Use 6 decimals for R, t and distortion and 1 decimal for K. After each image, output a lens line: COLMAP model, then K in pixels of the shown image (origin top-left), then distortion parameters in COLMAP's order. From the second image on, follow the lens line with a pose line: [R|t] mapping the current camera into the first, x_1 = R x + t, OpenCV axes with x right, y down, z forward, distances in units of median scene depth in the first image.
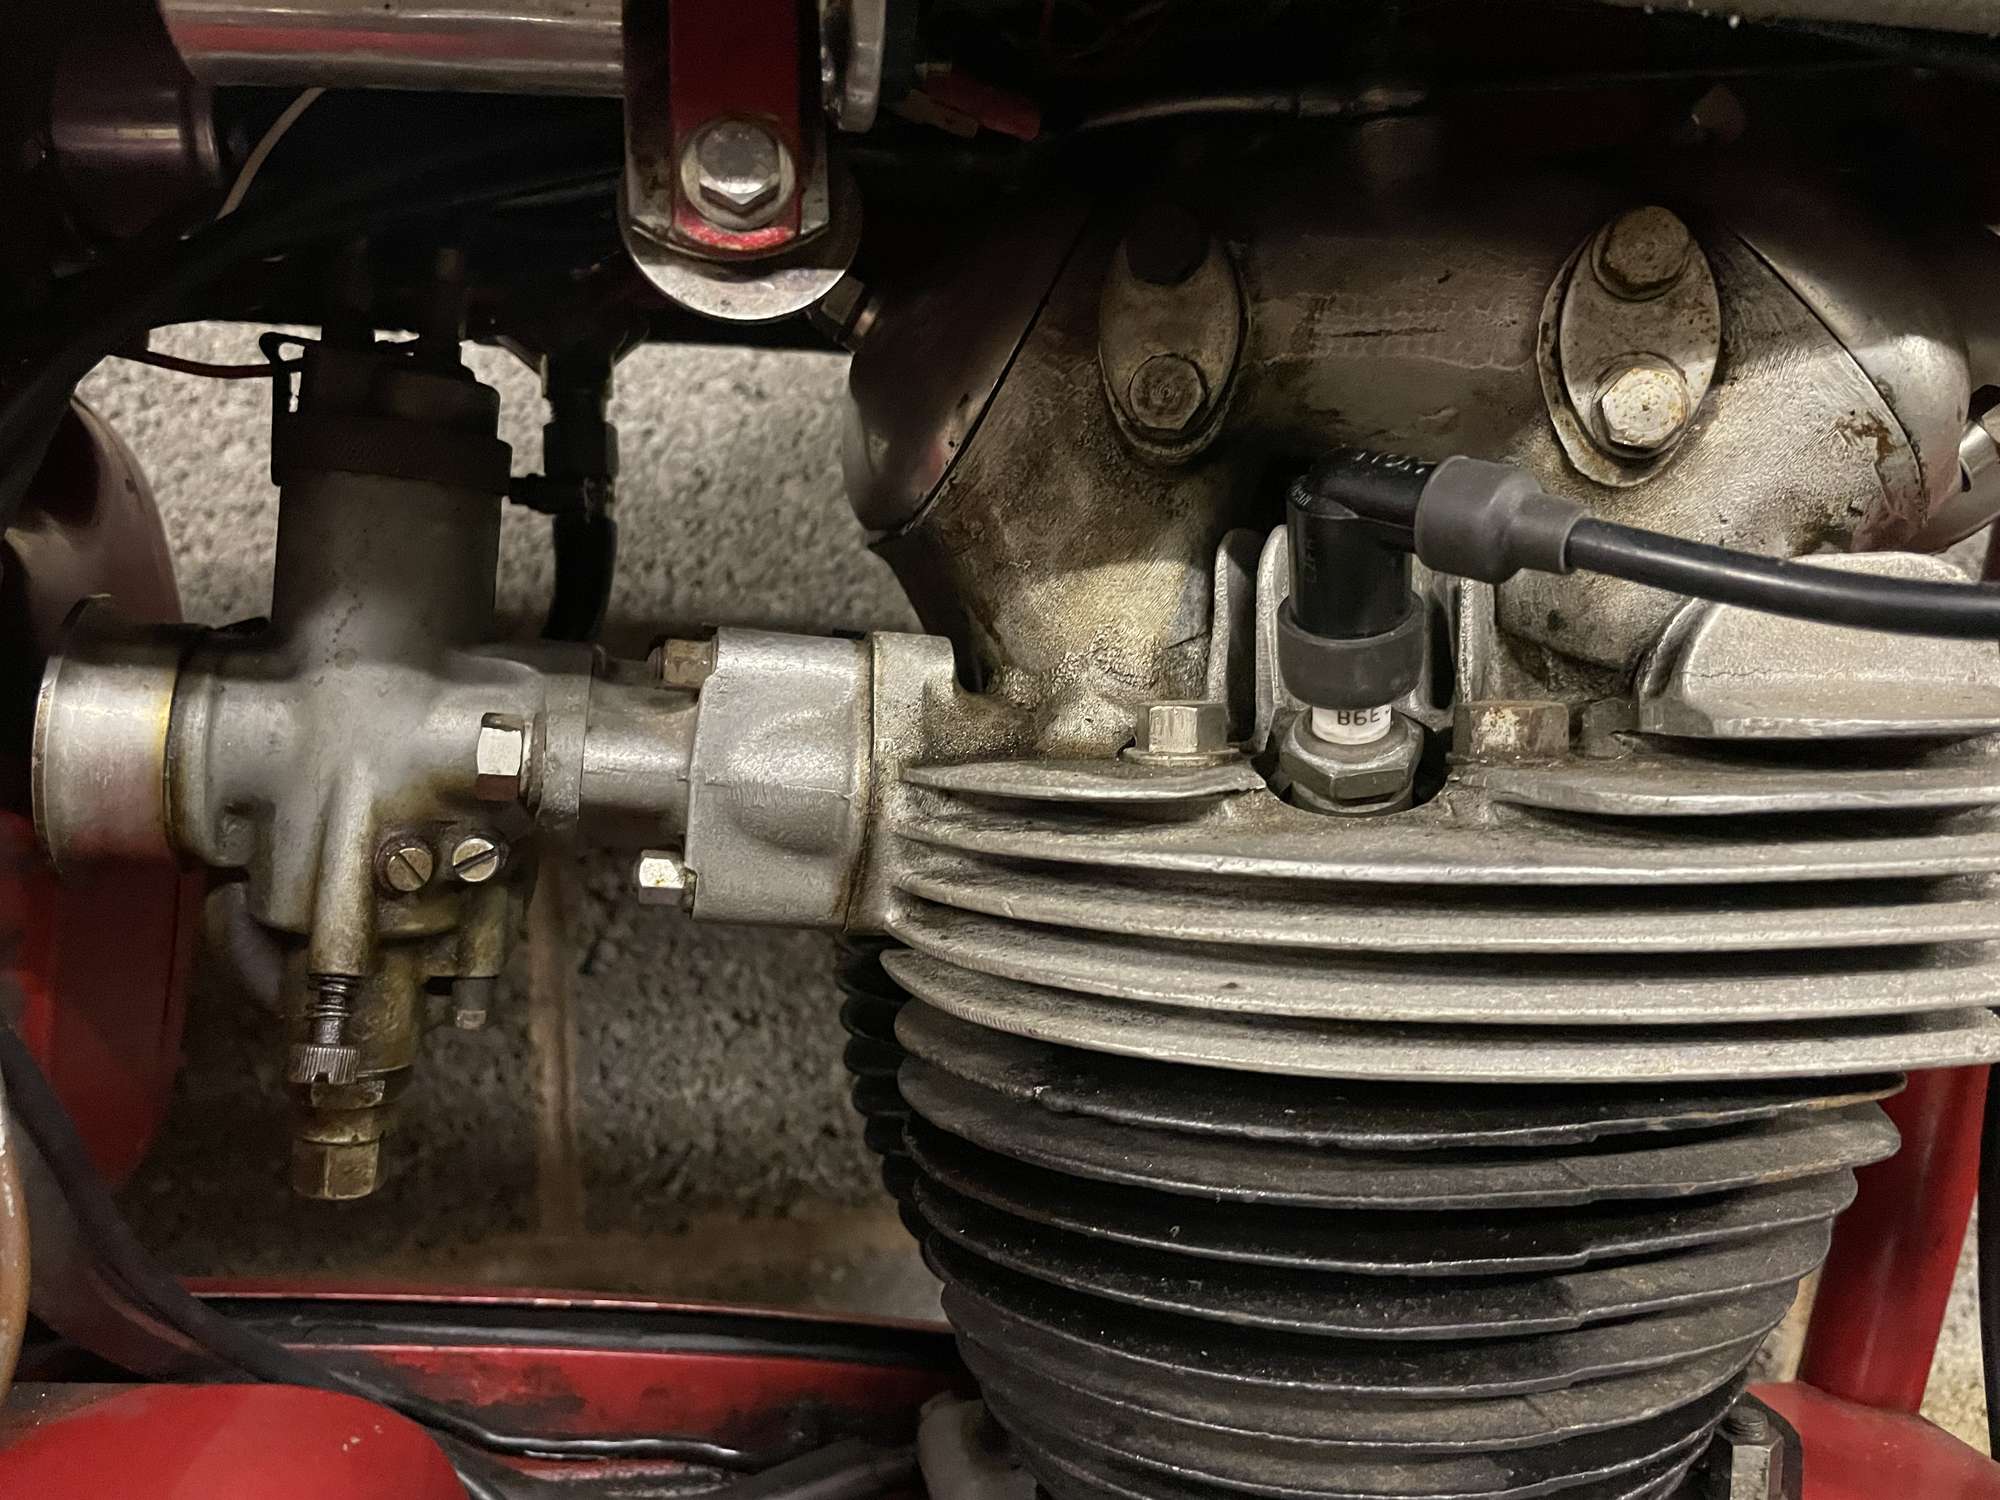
lens RADIAL K [[1539.2, 0, 1010.5], [0, 1539.2, 745.1], [0, 0, 1]] dist [0.091243, -0.224320]
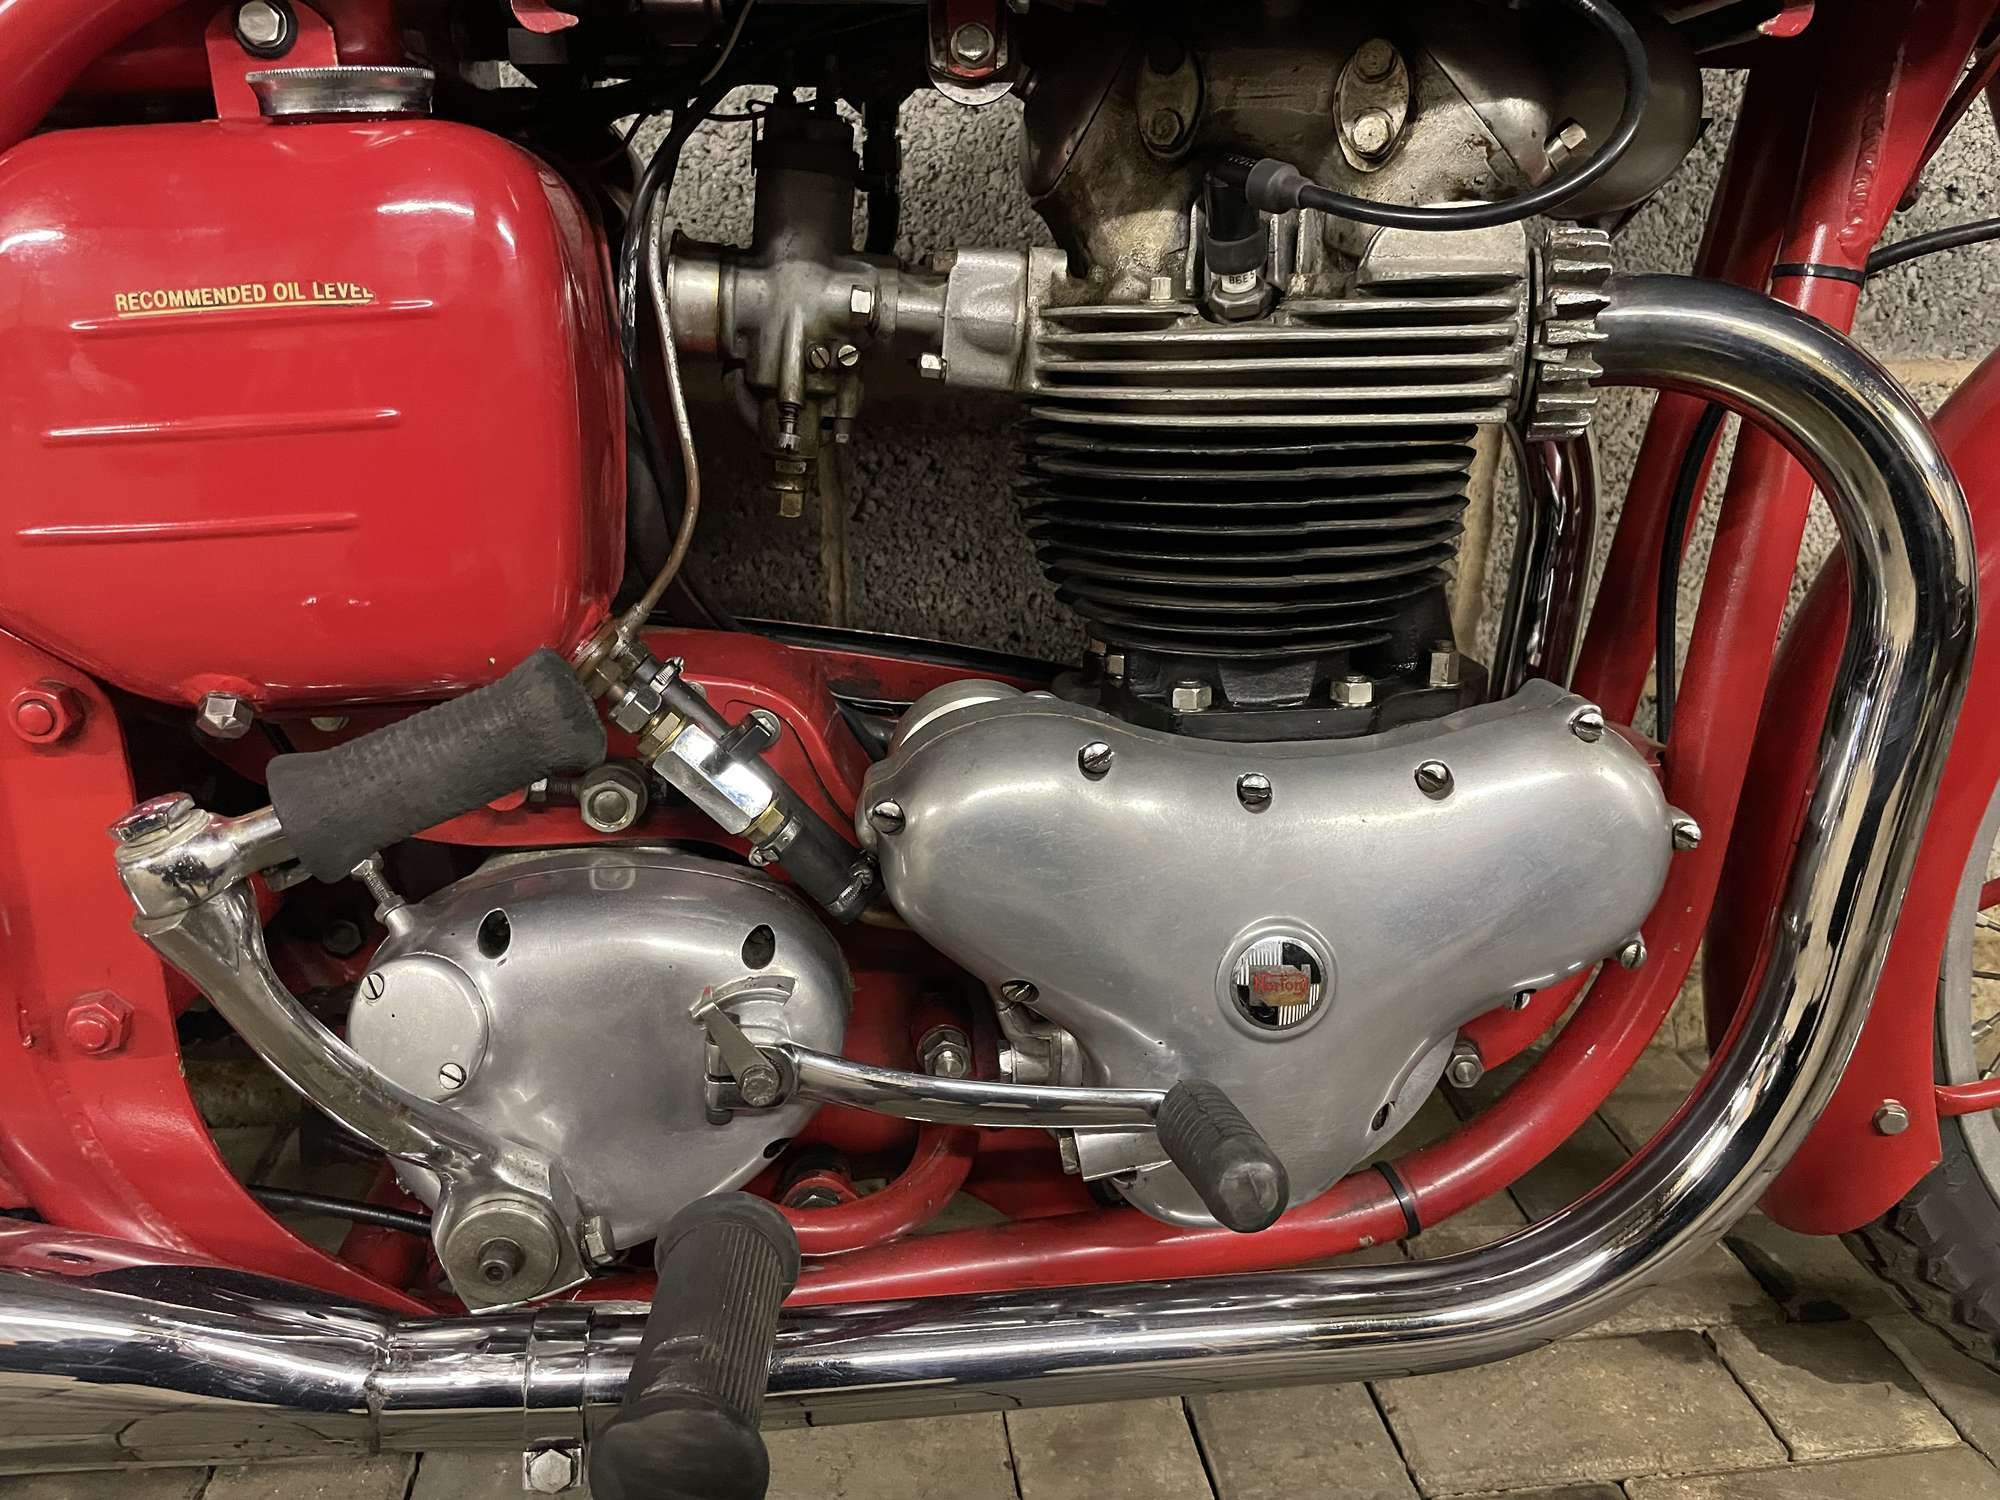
lens RADIAL K [[1539.2, 0, 1010.5], [0, 1539.2, 745.1], [0, 0, 1]] dist [0.091243, -0.224320]
pose [[0.991191, 0.039567, -0.126389, 0.183302], [-0.015759, 0.982785, 0.184078, 0.210057], [0.131497, -0.180464, 0.974752, -1.213383]]
